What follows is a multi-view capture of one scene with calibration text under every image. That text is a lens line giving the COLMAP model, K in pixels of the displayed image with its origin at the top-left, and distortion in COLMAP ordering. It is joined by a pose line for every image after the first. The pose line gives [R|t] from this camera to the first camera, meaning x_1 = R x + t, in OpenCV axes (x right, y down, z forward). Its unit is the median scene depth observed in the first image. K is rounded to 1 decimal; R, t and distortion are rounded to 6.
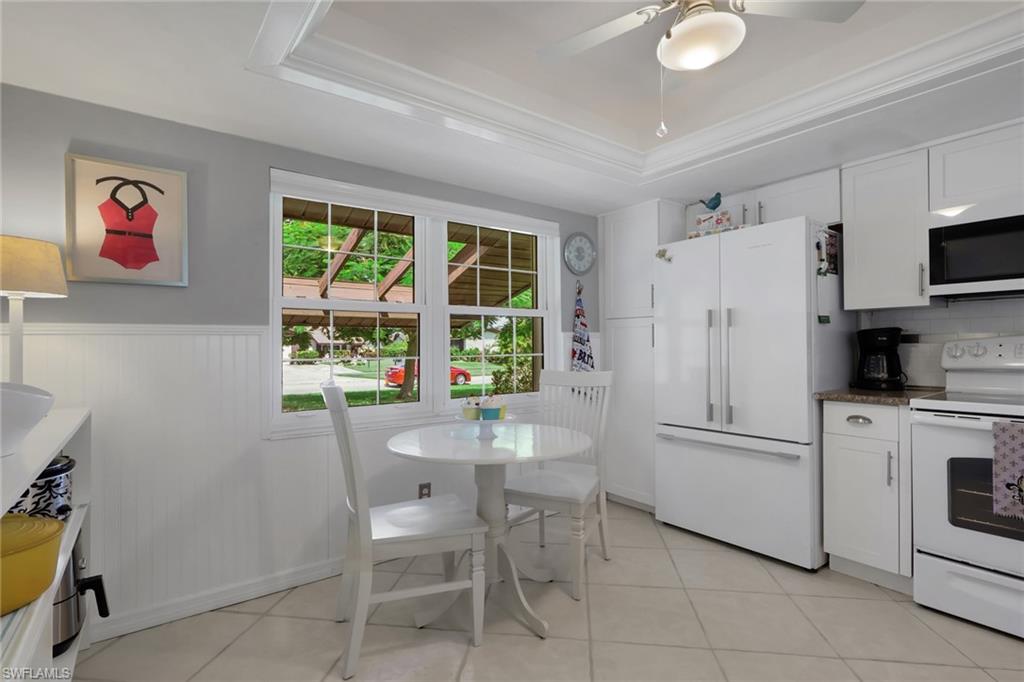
lens RADIAL K [[484.5, 0, 507.3], [0, 484.5, 345.4], [0, 0, 1]] dist [-0.000839, 0.000900]
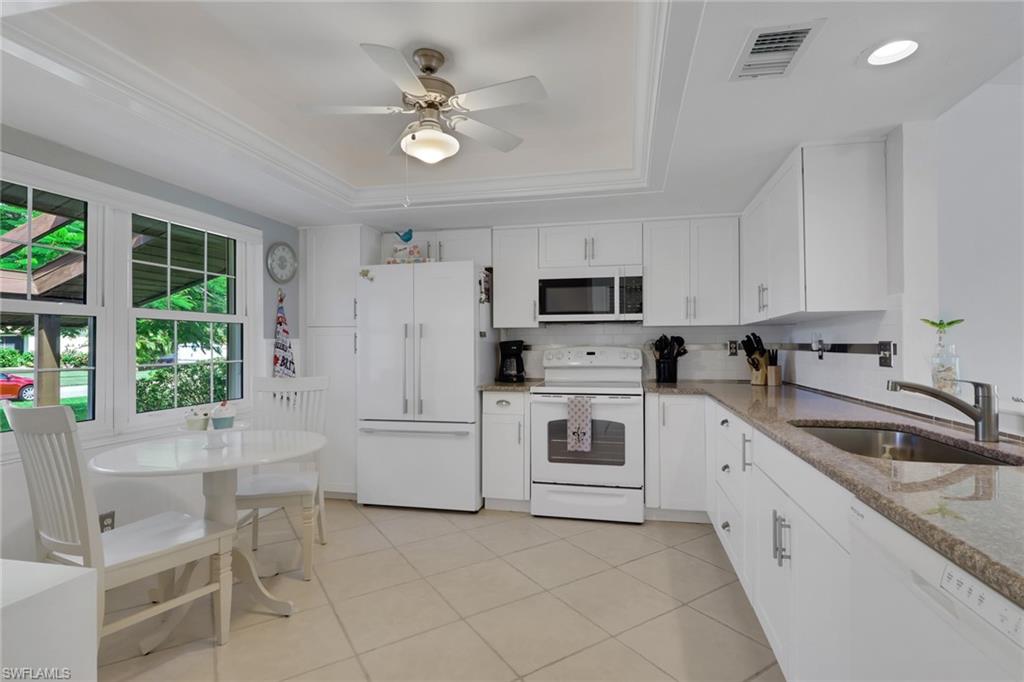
lens RADIAL K [[505.6, 0, 510.0], [0, 505.6, 354.9], [0, 0, 1]] dist [-0.002789, -0.000227]
pose [[0.764689, -0.010344, 0.644316, -0.215826], [-0.003285, 0.999796, 0.019950, -0.020672], [-0.644391, -0.017372, 0.764499, -0.166189]]
